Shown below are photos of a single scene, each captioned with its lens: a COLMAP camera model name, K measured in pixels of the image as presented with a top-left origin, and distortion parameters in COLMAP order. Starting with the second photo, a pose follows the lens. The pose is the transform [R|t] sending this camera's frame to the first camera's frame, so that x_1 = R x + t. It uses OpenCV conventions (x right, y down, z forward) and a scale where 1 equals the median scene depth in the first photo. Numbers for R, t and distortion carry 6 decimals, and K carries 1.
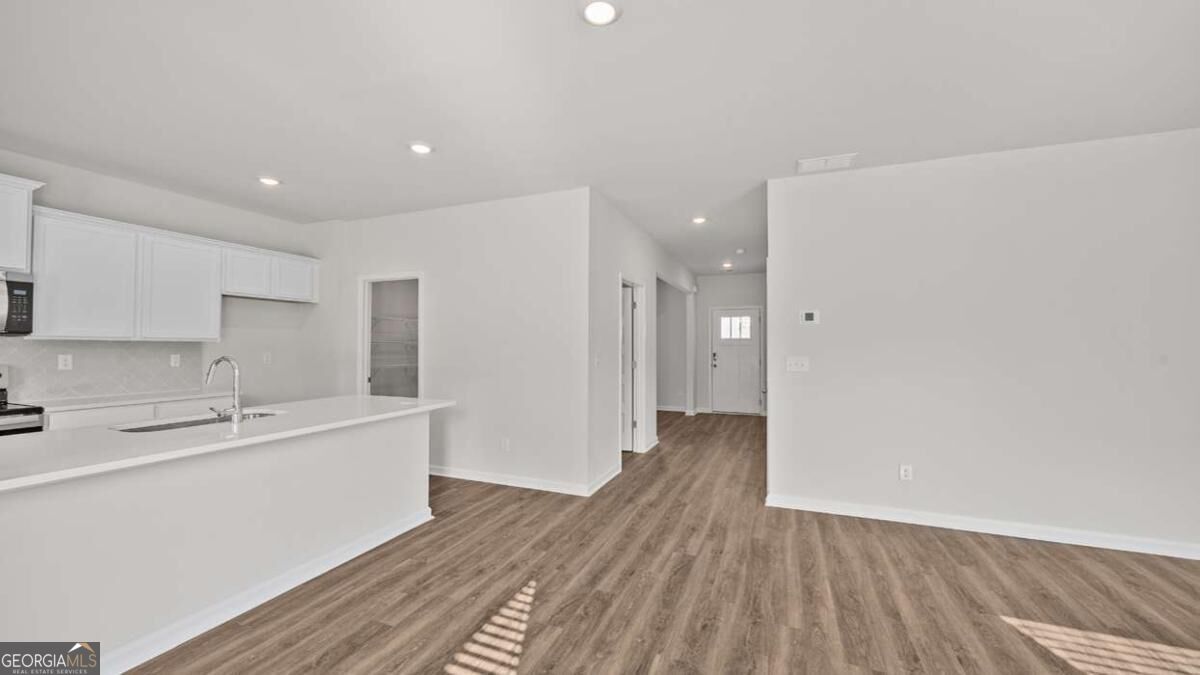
lens RADIAL K [[462.8, 0, 600.0], [0, 462.8, 337.5], [0, 0, 1]] dist [-0.001411, -0.000043]
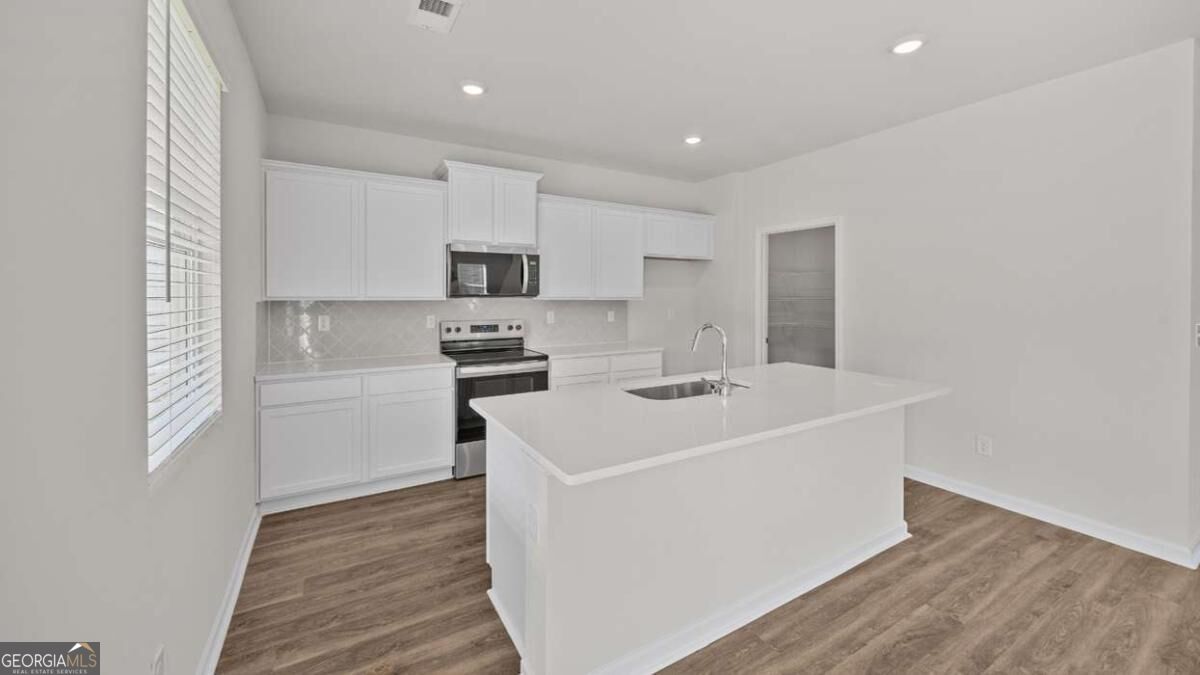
lens RADIAL K [[441.5, 0, 572.5], [0, 441.5, 288.1], [0, 0, 1]] dist [0.017608, 0.000070]
pose [[0.792779, -0.009177, -0.609440, -0.348807], [0.011614, 0.999933, 0.000051, -0.022456], [0.609399, -0.007119, 0.792832, 0.084196]]
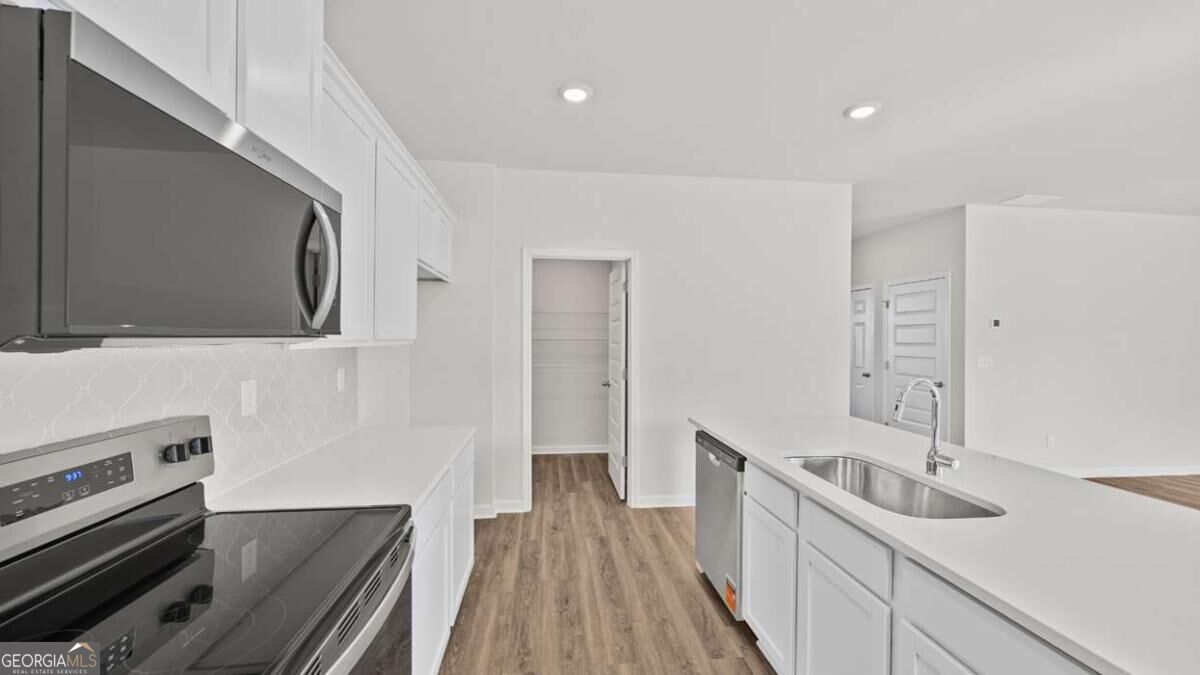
lens RADIAL K [[474.1, 0, 600.0], [0, 474.1, 337.5], [0, 0, 1]] dist [-0.000967, -0.000023]
pose [[0.867040, 0.000887, 0.498237, -1.003565], [-0.012994, 0.999699, 0.020832, -0.017626], [-0.498069, -0.024536, 0.866790, 0.407854]]
